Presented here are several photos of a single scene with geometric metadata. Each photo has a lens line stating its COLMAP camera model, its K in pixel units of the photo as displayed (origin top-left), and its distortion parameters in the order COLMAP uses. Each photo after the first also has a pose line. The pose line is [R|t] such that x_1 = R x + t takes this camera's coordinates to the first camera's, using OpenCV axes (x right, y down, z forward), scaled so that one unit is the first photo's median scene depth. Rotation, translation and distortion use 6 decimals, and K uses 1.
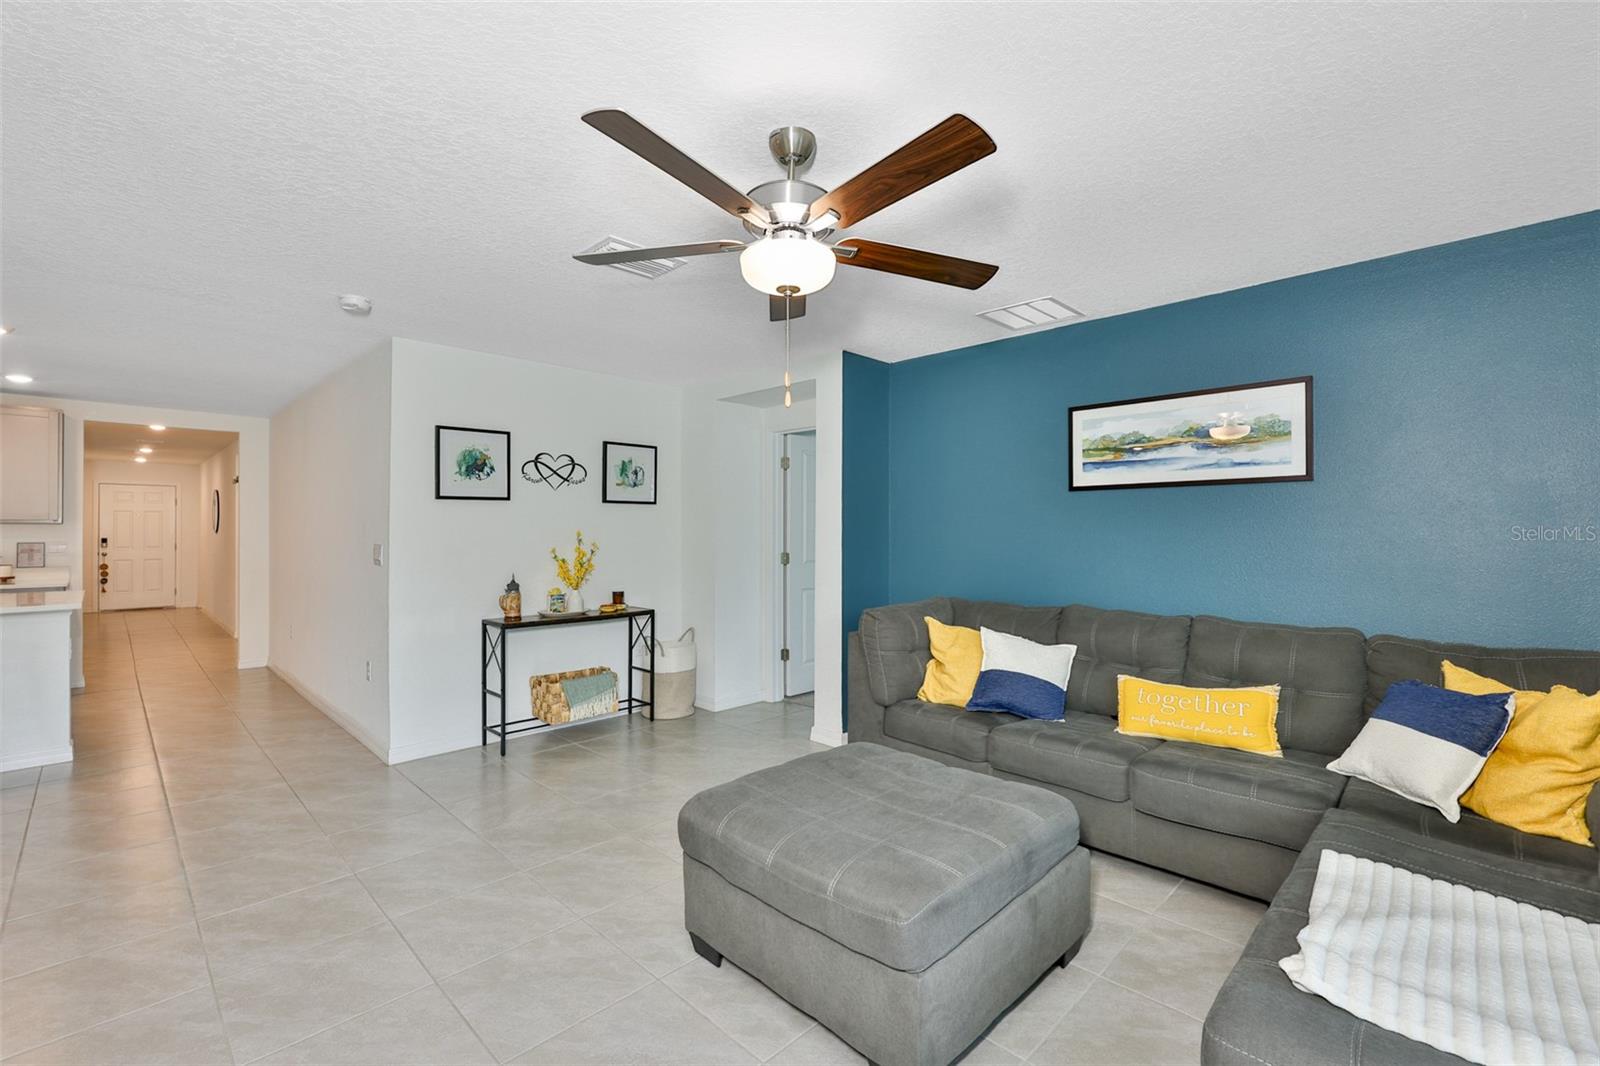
lens RADIAL K [[686.7, 0, 800.0], [0, 686.7, 533.0], [0, 0, 1]] dist [0.006675, -0.000162]
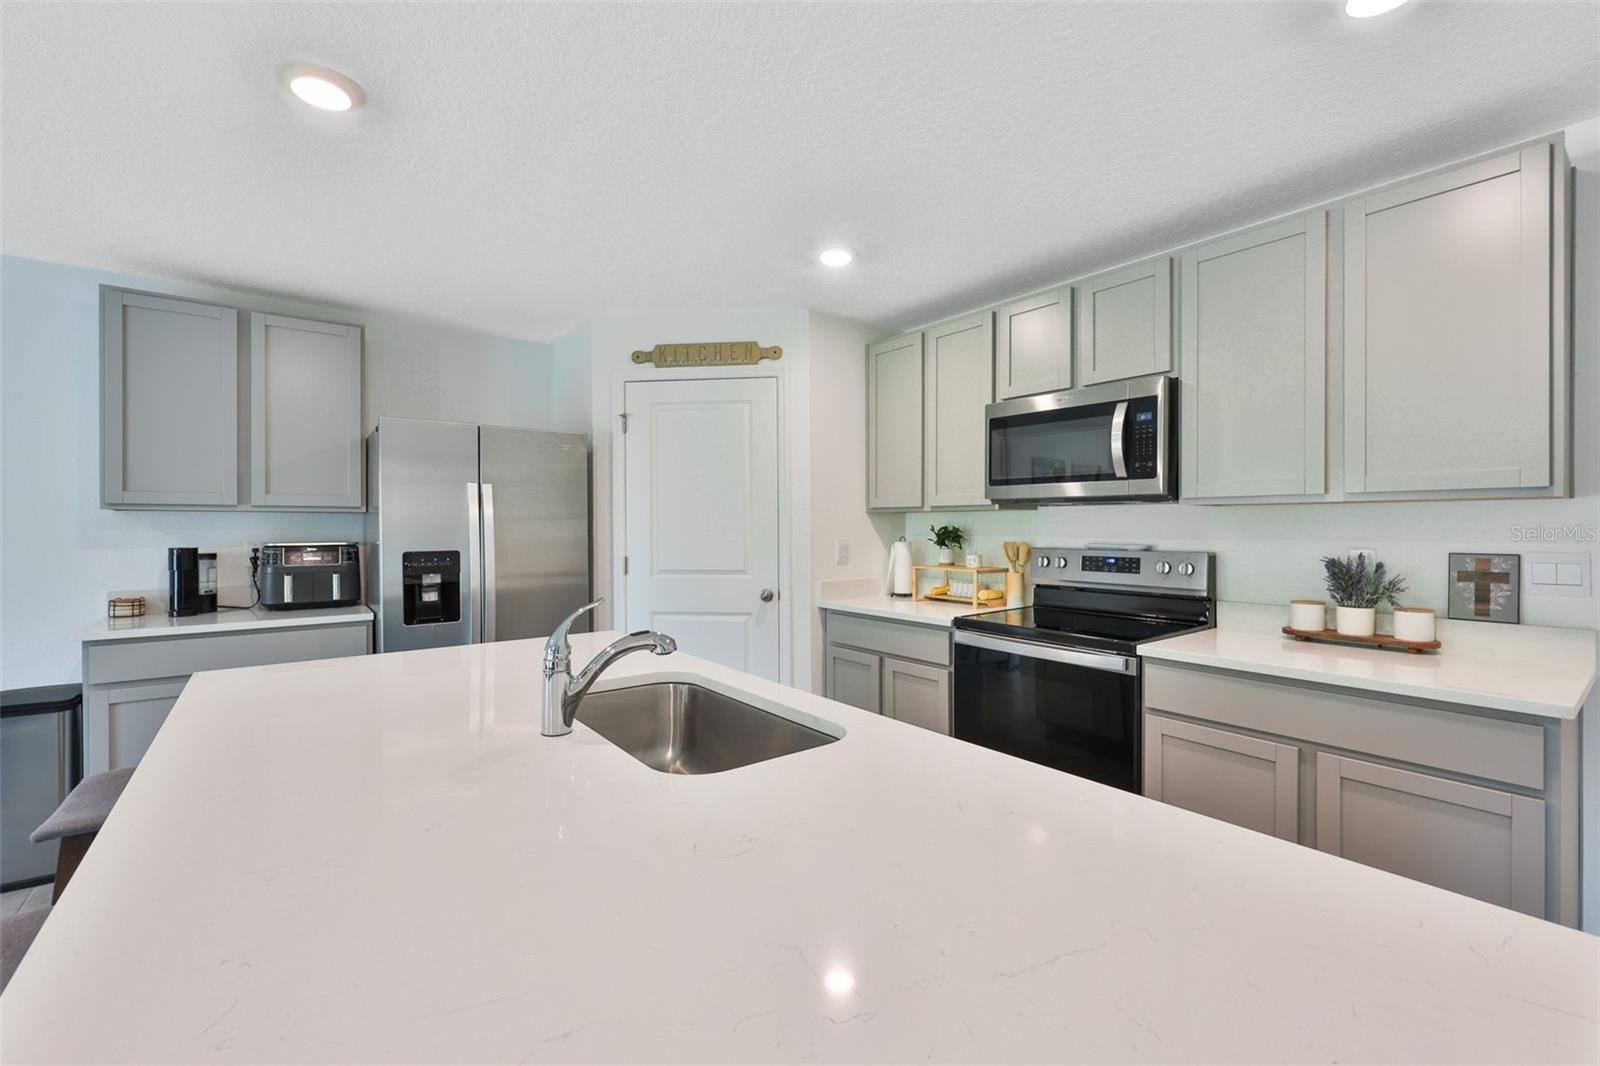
lens RADIAL K [[686.7, 0, 800.0], [0, 686.7, 533.0], [0, 0, 1]] dist [0.006675, -0.000162]
pose [[-0.137649, 0.009414, -0.990436, -0.877230], [-0.000341, 0.999954, 0.009552, -0.000828], [0.990481, 0.001653, -0.137639, 0.868002]]
